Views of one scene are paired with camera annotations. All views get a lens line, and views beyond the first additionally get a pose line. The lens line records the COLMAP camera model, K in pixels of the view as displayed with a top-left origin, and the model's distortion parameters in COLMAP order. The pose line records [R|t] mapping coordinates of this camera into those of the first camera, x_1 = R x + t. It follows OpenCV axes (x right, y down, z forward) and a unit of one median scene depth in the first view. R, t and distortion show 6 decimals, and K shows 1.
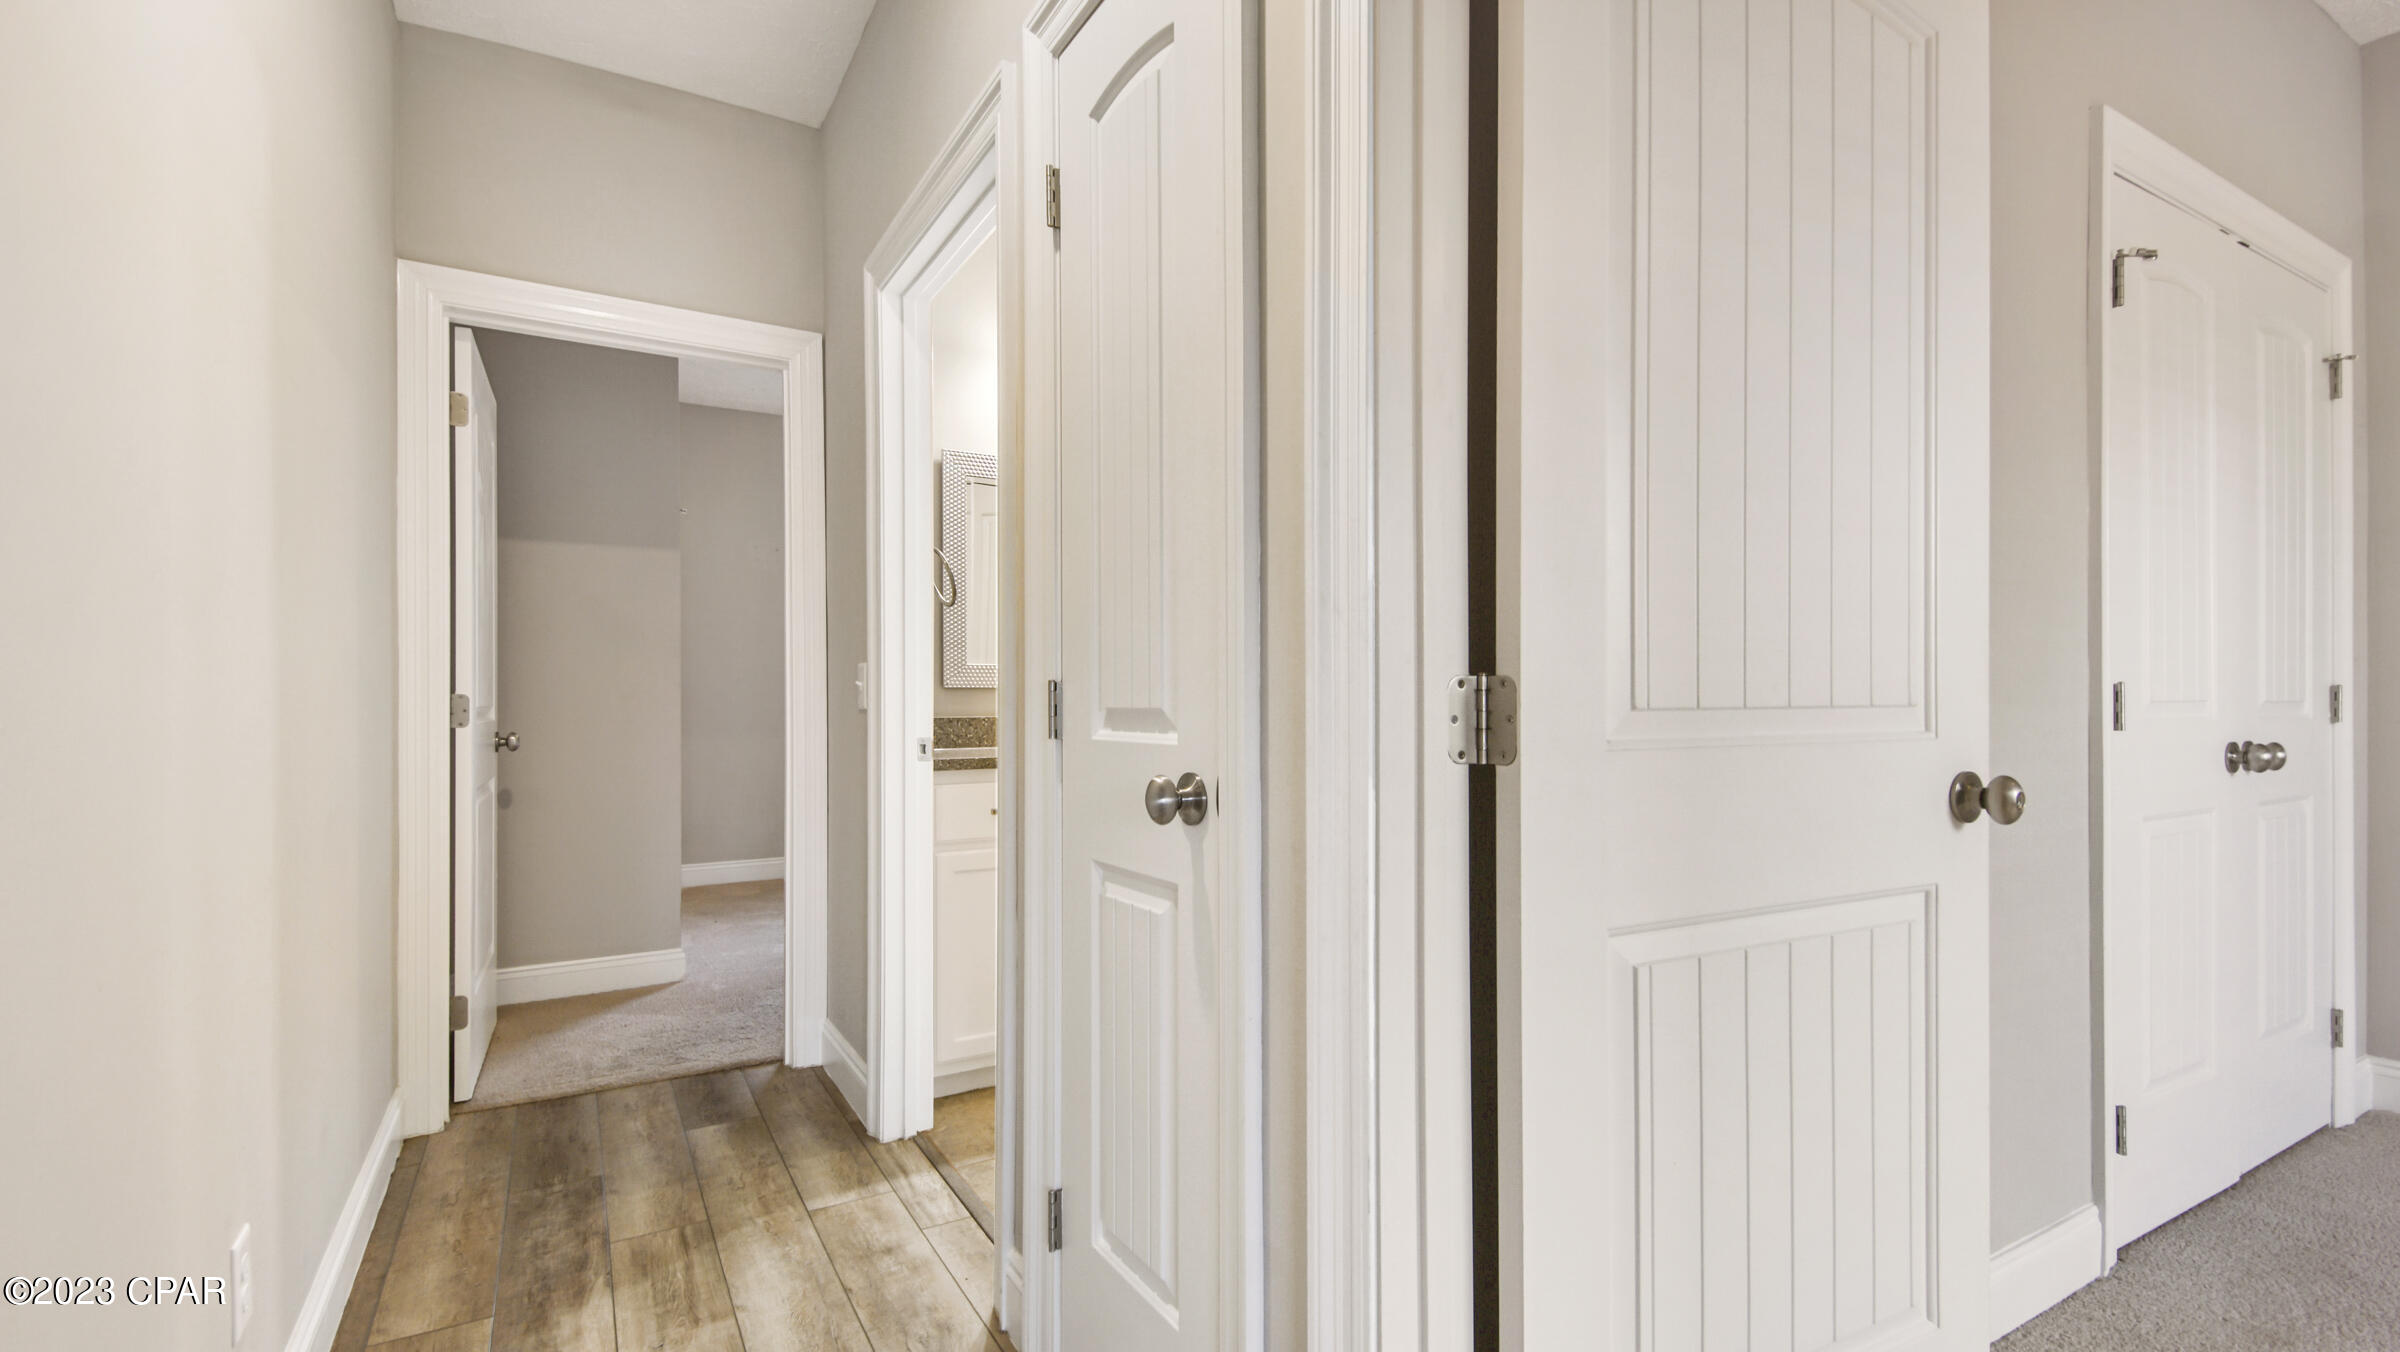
lens RADIAL K [[1064.1, 0, 1183.3], [0, 1064.1, 683.1], [0, 0, 1]] dist [0.033934, -0.020005]
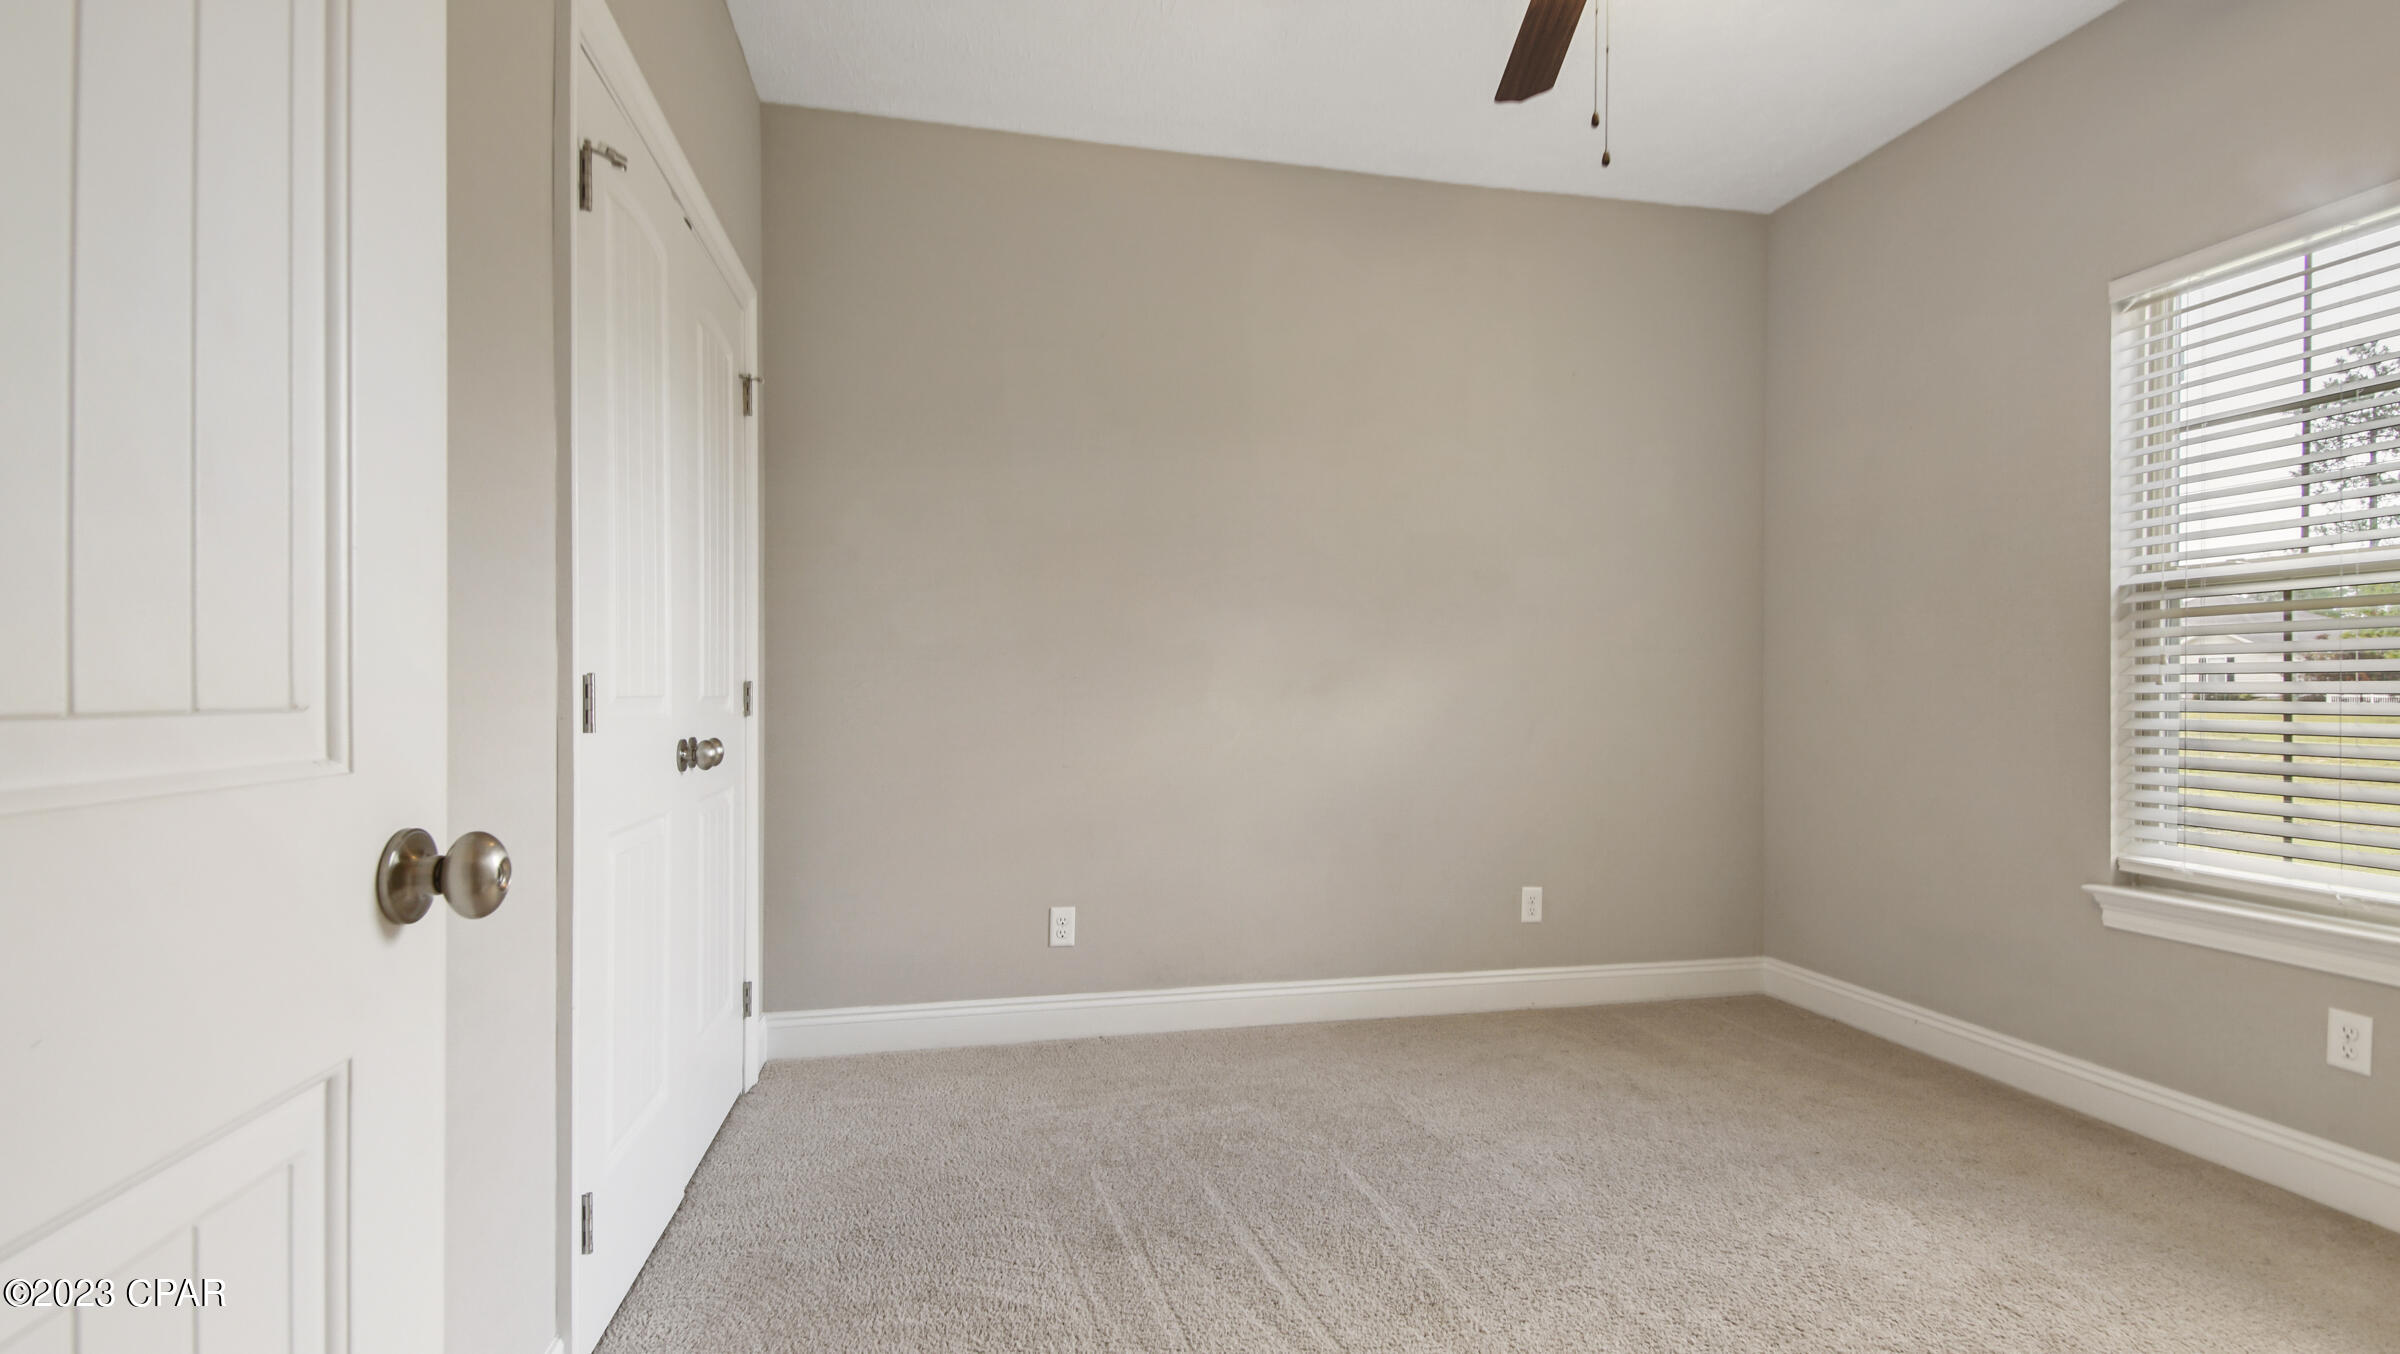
lens RADIAL K [[1064.1, 0, 1183.3], [0, 1064.1, 684.1], [0, 0, 1]] dist [0.033934, -0.020005]
pose [[0.304412, 0.001417, 0.952540, 0.229994], [-0.002183, 0.999997, -0.000789, 0.006414], [-0.952538, -0.001839, 0.304414, 0.323869]]
